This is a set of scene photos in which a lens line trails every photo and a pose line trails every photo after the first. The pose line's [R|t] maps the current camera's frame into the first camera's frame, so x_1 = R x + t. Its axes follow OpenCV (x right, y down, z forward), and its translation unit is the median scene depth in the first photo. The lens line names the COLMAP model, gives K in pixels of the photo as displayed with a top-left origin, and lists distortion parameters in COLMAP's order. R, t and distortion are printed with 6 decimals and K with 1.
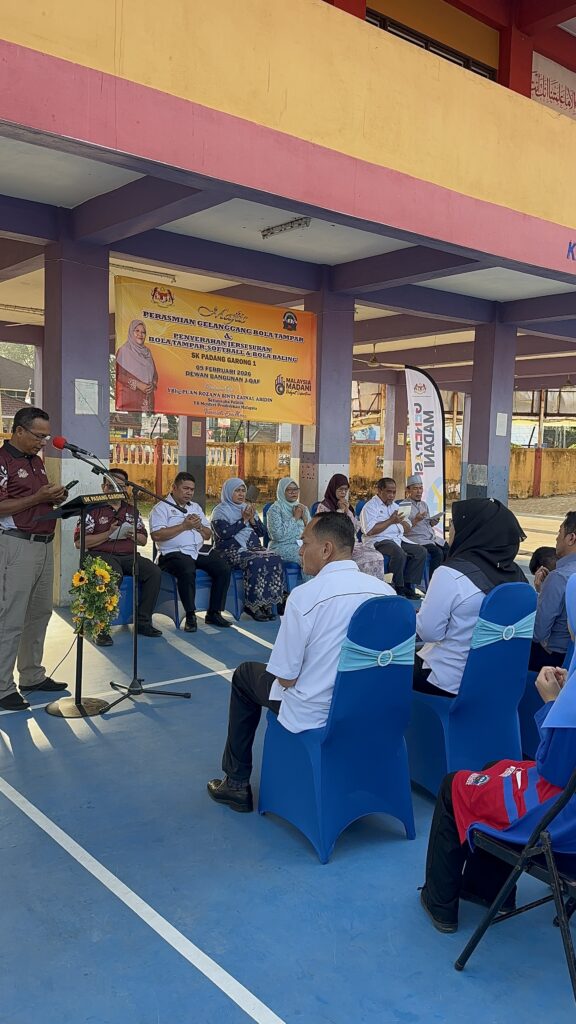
lens RADIAL K [[852.1, 0, 288.0], [0, 852.1, 512.0], [0, 0, 1]] dist [0.186057, -0.318461]
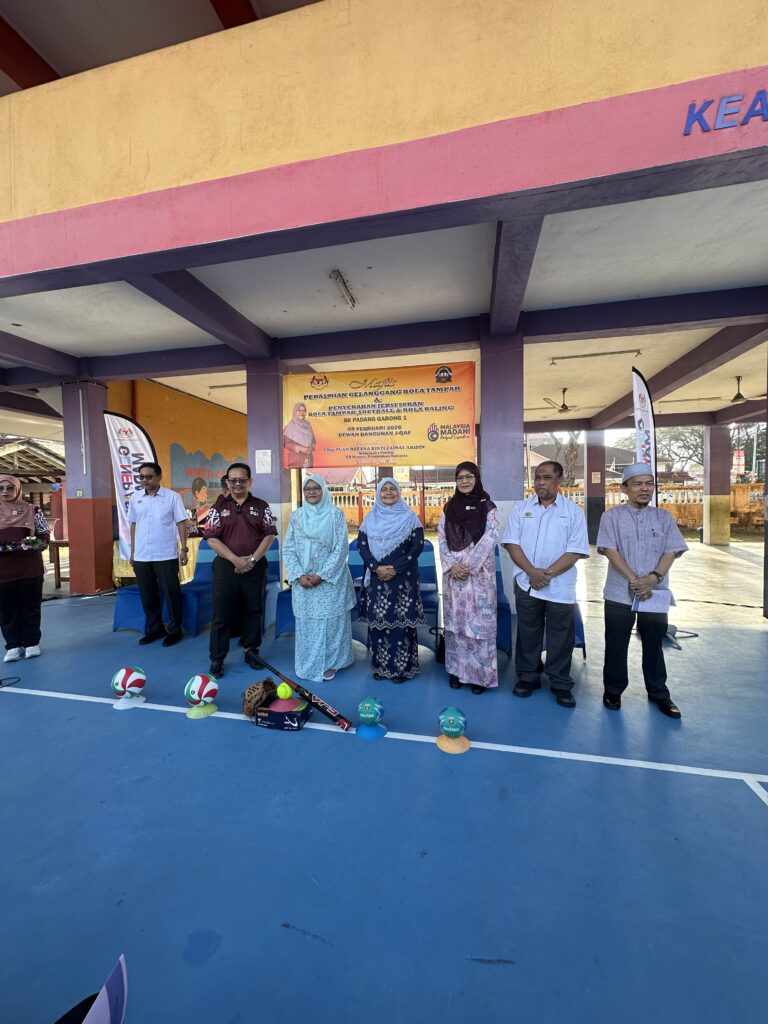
lens RADIAL K [[409.4, 0, 384.0], [0, 409.4, 512.0], [0, 0, 1]] dist [0.000444, 0.000119]
pose [[0.616171, -0.009880, -0.787550, 0.398559], [-0.019766, 0.999412, -0.028002, -0.029945], [0.787364, 0.032821, 0.615614, 0.665724]]
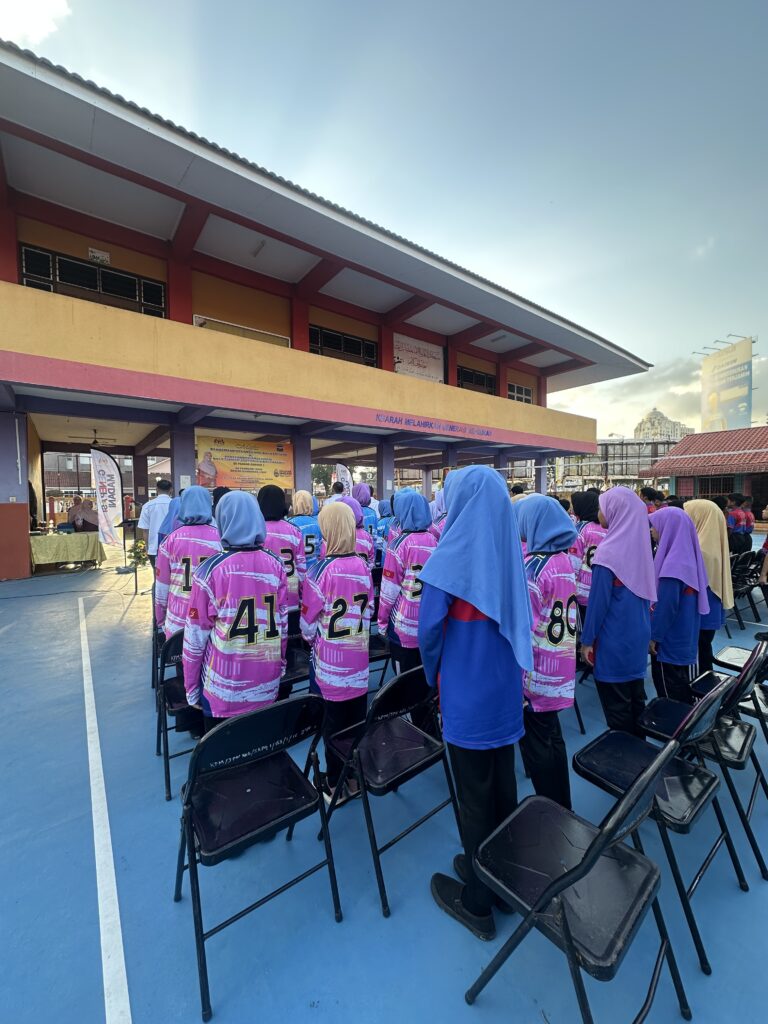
lens RADIAL K [[409.4, 0, 384.0], [0, 409.4, 512.0], [0, 0, 1]] dist [0.000444, 0.000119]
pose [[0.998711, -0.040510, -0.030574, 0.358651], [0.039324, 0.998487, -0.038435, 0.023712], [0.032084, 0.037183, 0.998793, -0.186263]]
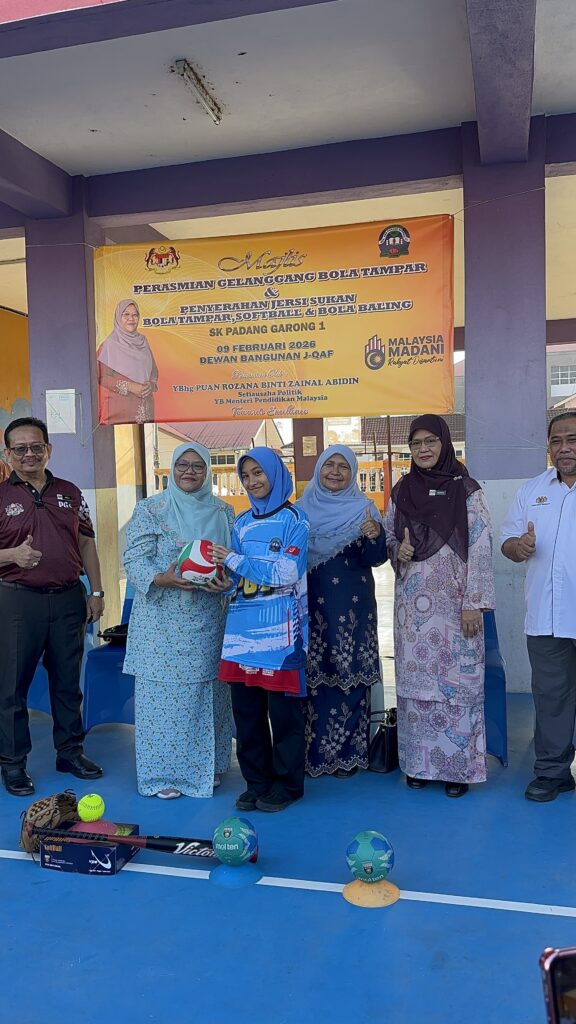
lens RADIAL K [[852.1, 0, 288.0], [0, 852.1, 512.0], [0, 0, 1]] dist [0.186057, -0.318461]
pose [[0.580170, -0.009006, -0.814445, 0.474584], [-0.009358, 0.999799, -0.017722, -0.027767], [0.814441, 0.017903, 0.579970, 0.646277]]
